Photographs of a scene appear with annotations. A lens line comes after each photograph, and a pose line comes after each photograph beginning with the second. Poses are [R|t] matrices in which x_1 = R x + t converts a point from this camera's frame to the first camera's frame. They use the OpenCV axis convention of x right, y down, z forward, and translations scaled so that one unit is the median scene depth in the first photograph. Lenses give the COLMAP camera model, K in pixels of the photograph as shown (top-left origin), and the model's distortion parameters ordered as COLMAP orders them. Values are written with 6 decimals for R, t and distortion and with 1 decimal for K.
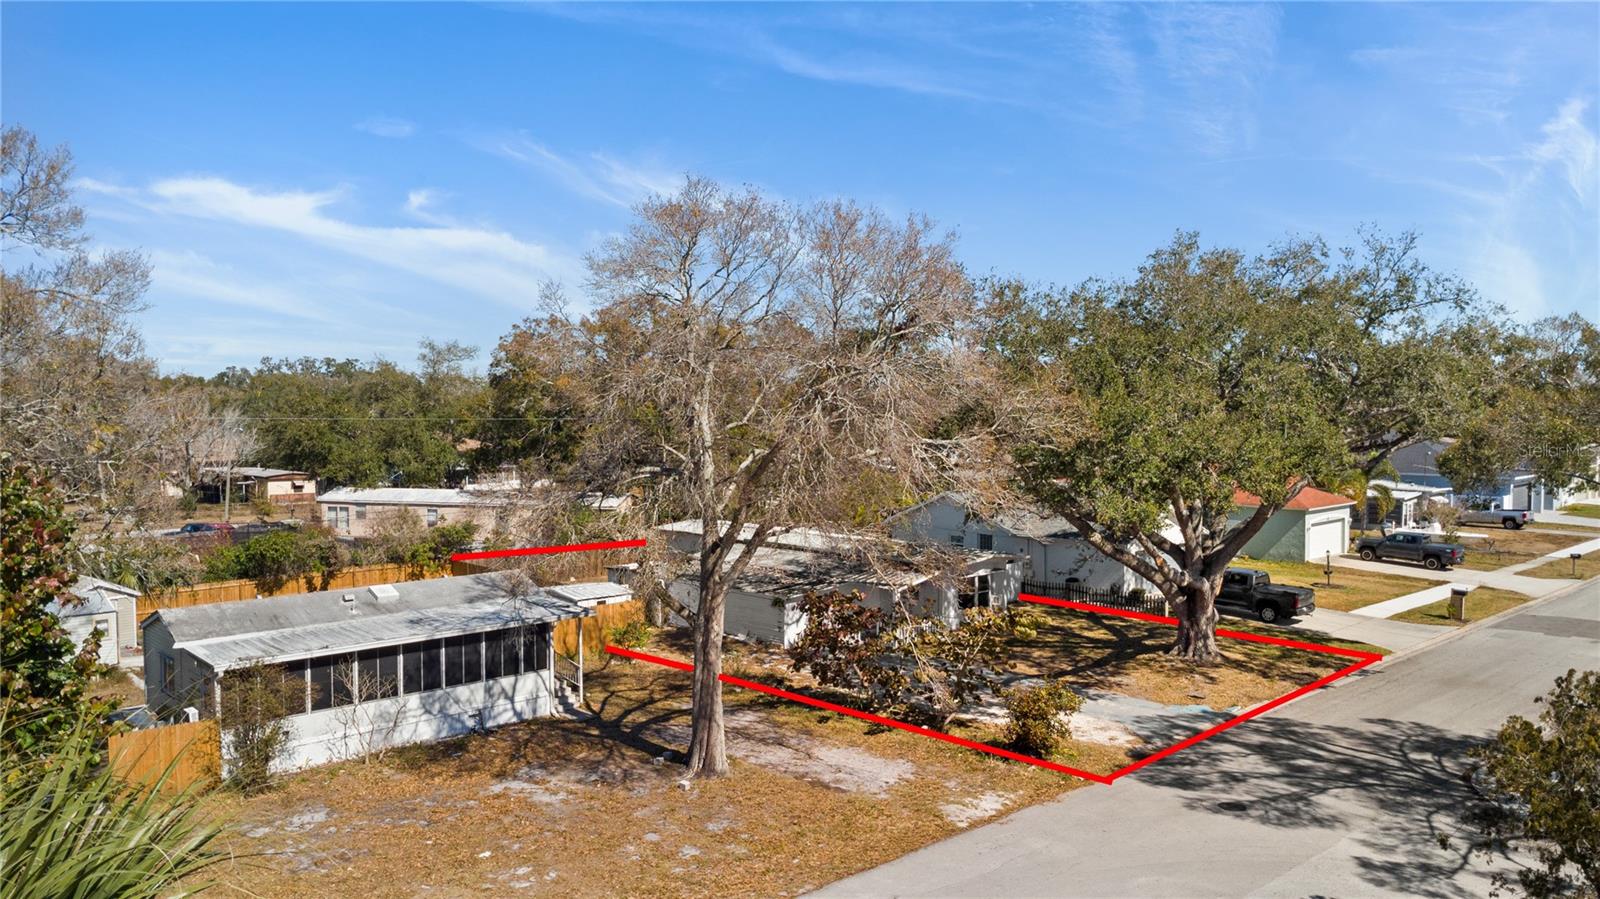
lens RADIAL K [[1142.3, 0, 800.0], [0, 1142.3, 447.5], [0, 0, 1]] dist [0.023865, 0.003049]
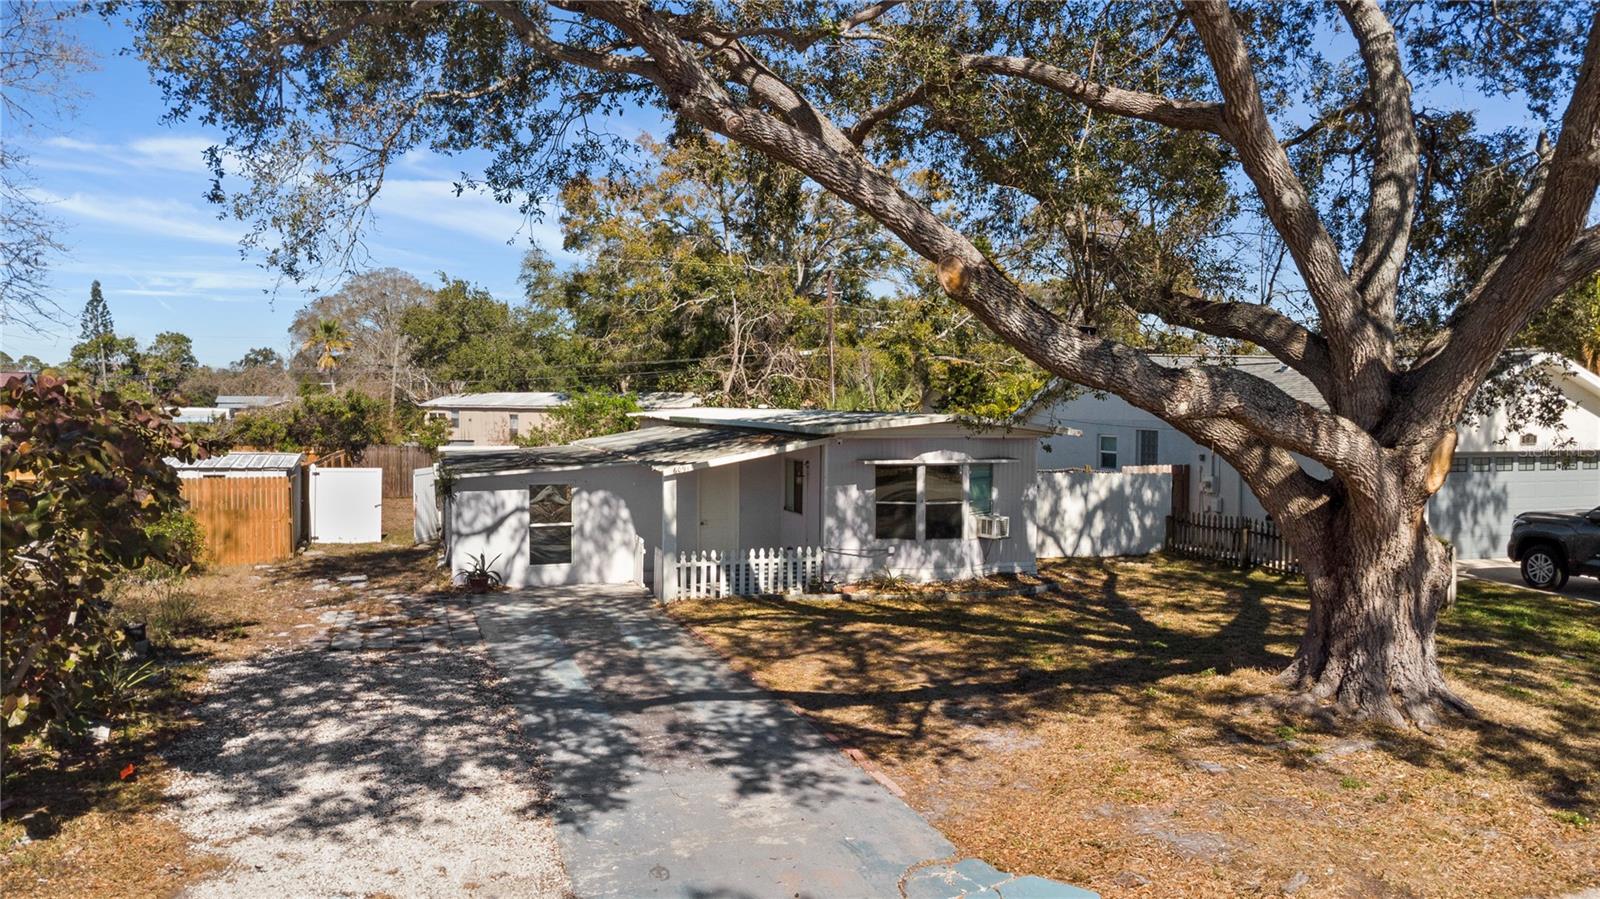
lens RADIAL K [[1142.3, 0, 797.8], [0, 1142.3, 448.6], [0, 0, 1]] dist [0.023865, 0.003049]
pose [[0.898011, 0.027542, -0.439109, 0.325397], [-0.028959, 0.999575, 0.003471, 0.113469], [0.439018, 0.009599, 0.898427, 0.632215]]
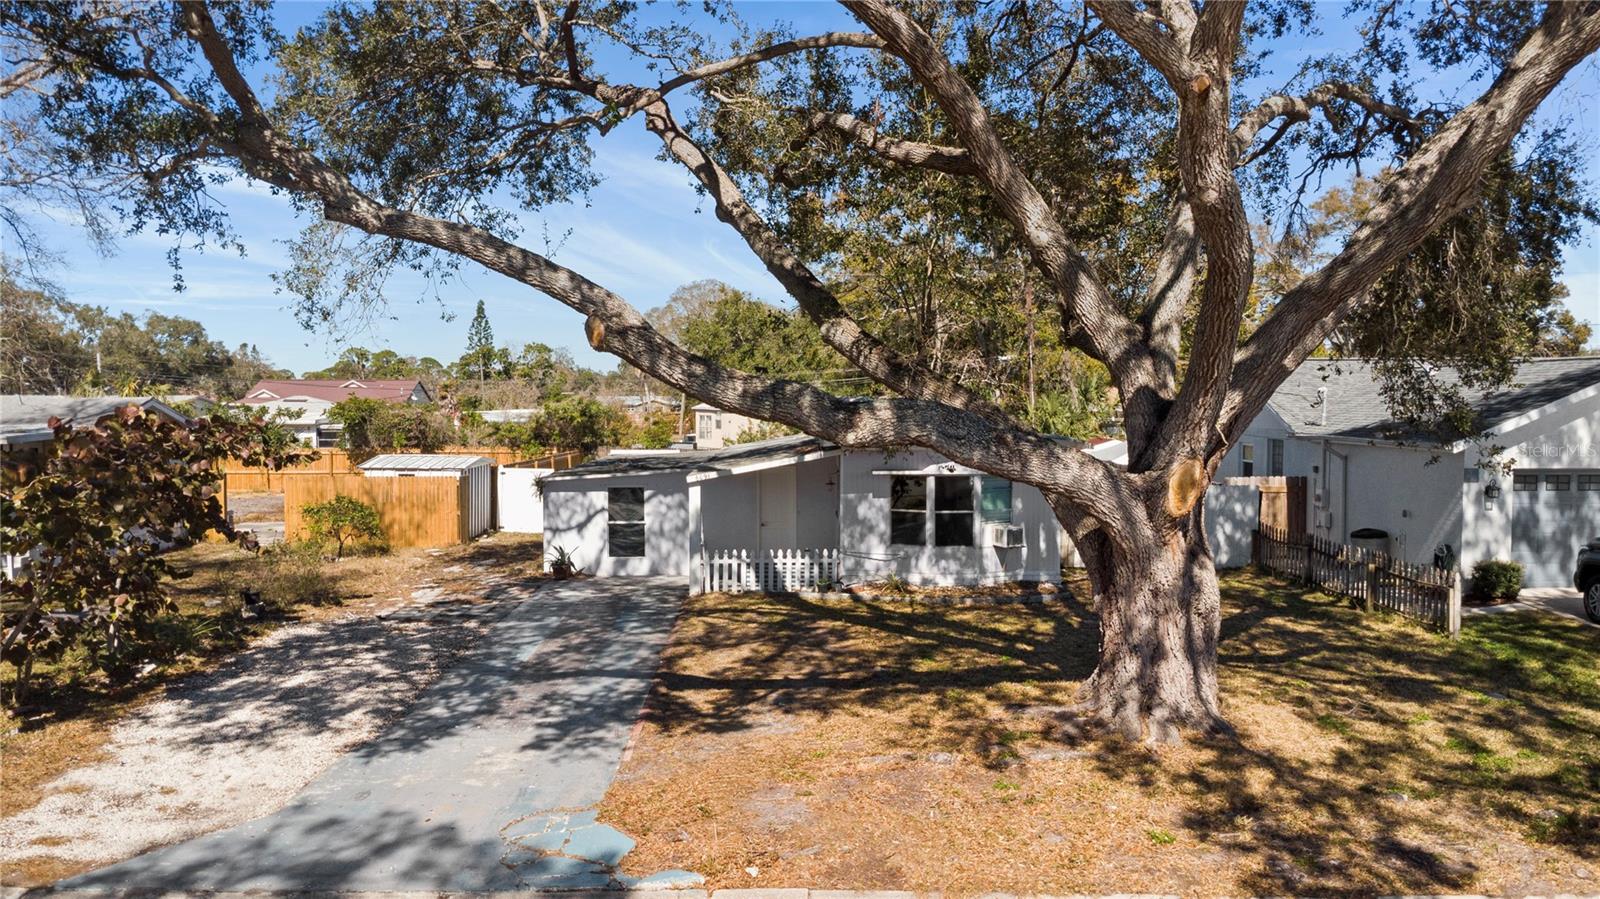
lens RADIAL K [[1142.3, 0, 799.5], [0, 1142.3, 450.6], [0, 0, 1]] dist [0.023865, 0.003049]
pose [[0.723433, 0.035973, -0.689457, 0.461866], [-0.032171, 0.999313, 0.018383, 0.102446], [0.689645, 0.008881, 0.724094, 0.677363]]
